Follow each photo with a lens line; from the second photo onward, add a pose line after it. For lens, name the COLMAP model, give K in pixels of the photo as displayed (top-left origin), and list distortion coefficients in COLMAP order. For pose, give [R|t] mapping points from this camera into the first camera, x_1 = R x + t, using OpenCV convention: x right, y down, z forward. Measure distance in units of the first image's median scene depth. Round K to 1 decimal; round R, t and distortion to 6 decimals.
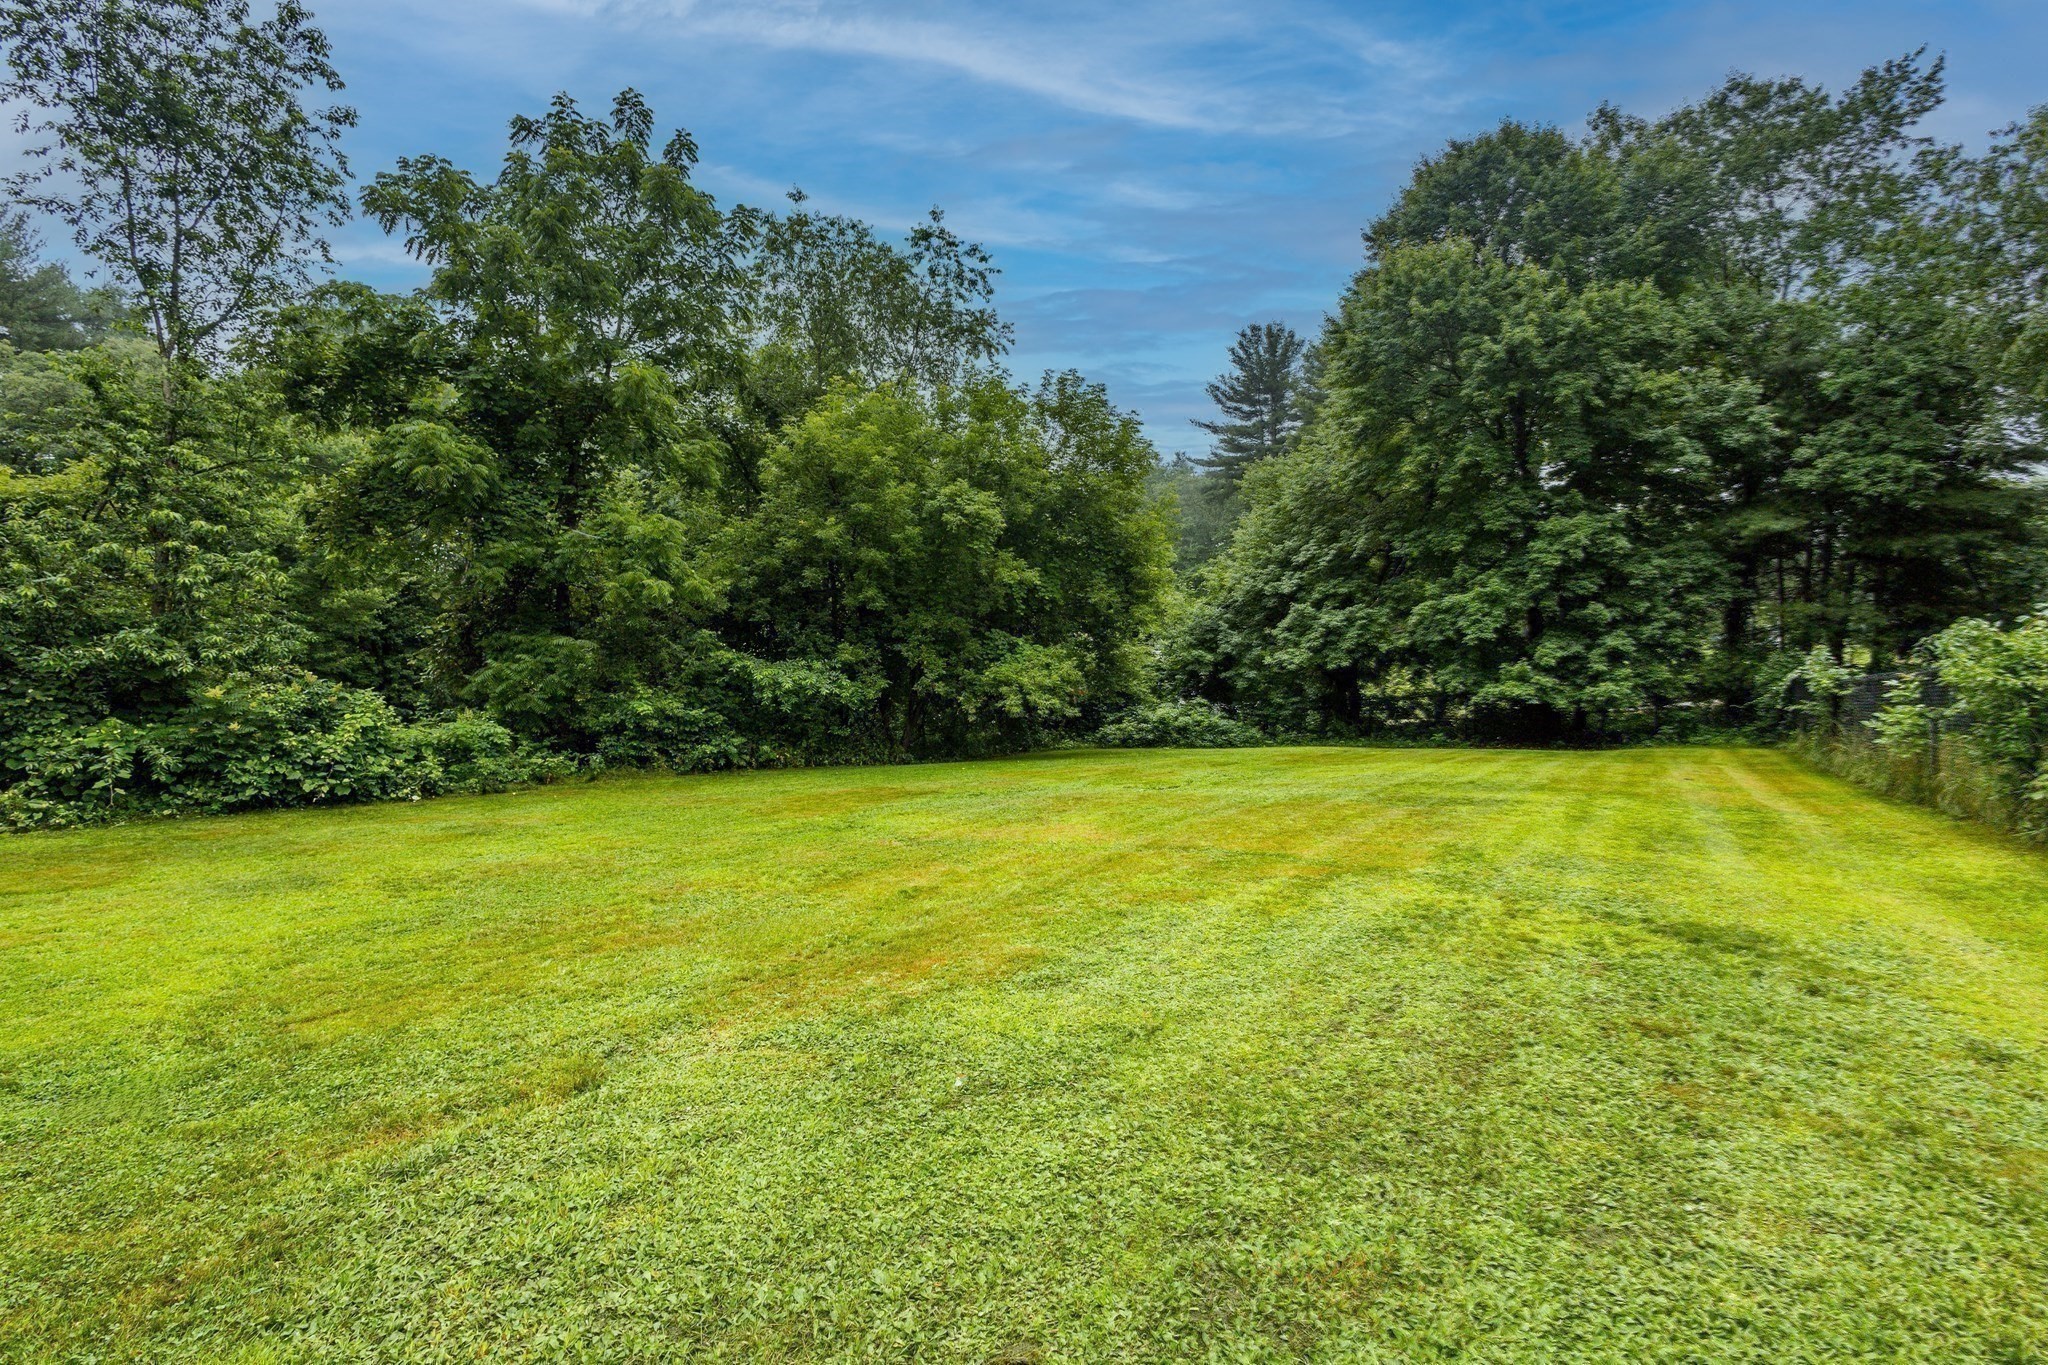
lens RADIAL K [[962.4, 0, 1030.2], [0, 962.4, 675.3], [0, 0, 1]] dist [0.010653, -0.001579]
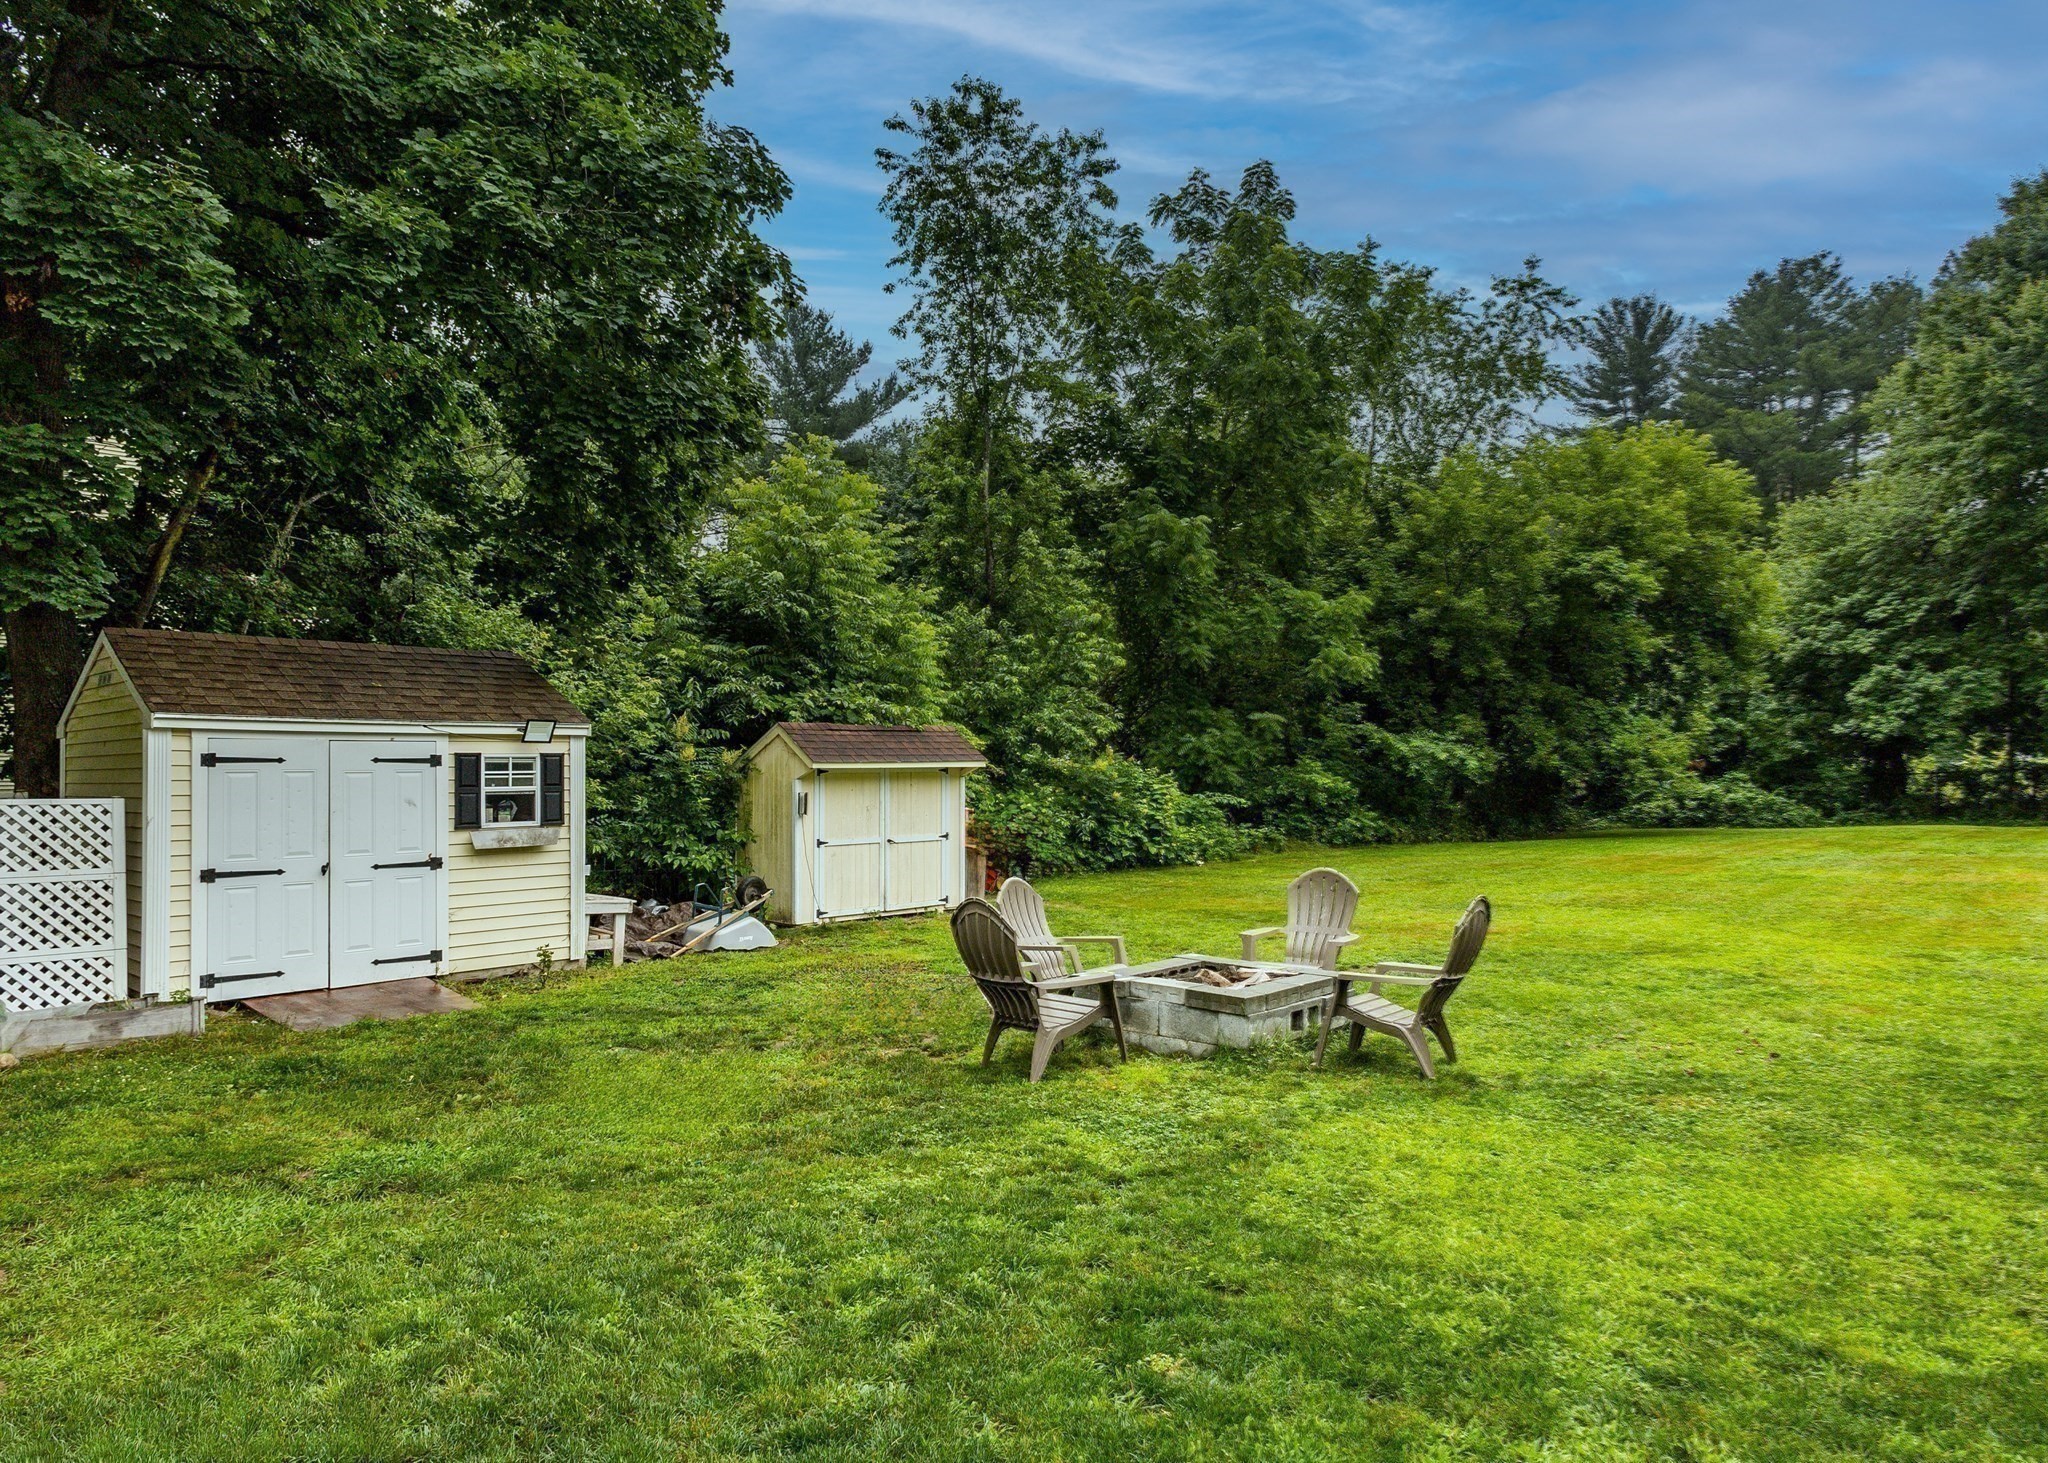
lens RADIAL K [[1317.5, 0, 1038.8], [0, 1317.5, 734.0], [0, 0, 1]] dist [0.003617, 0.008137]
pose [[0.996972, -0.003604, -0.077683, -0.391663], [0.002942, 0.999958, -0.008642, -0.002643], [0.077711, 0.008388, 0.996941, -0.269321]]
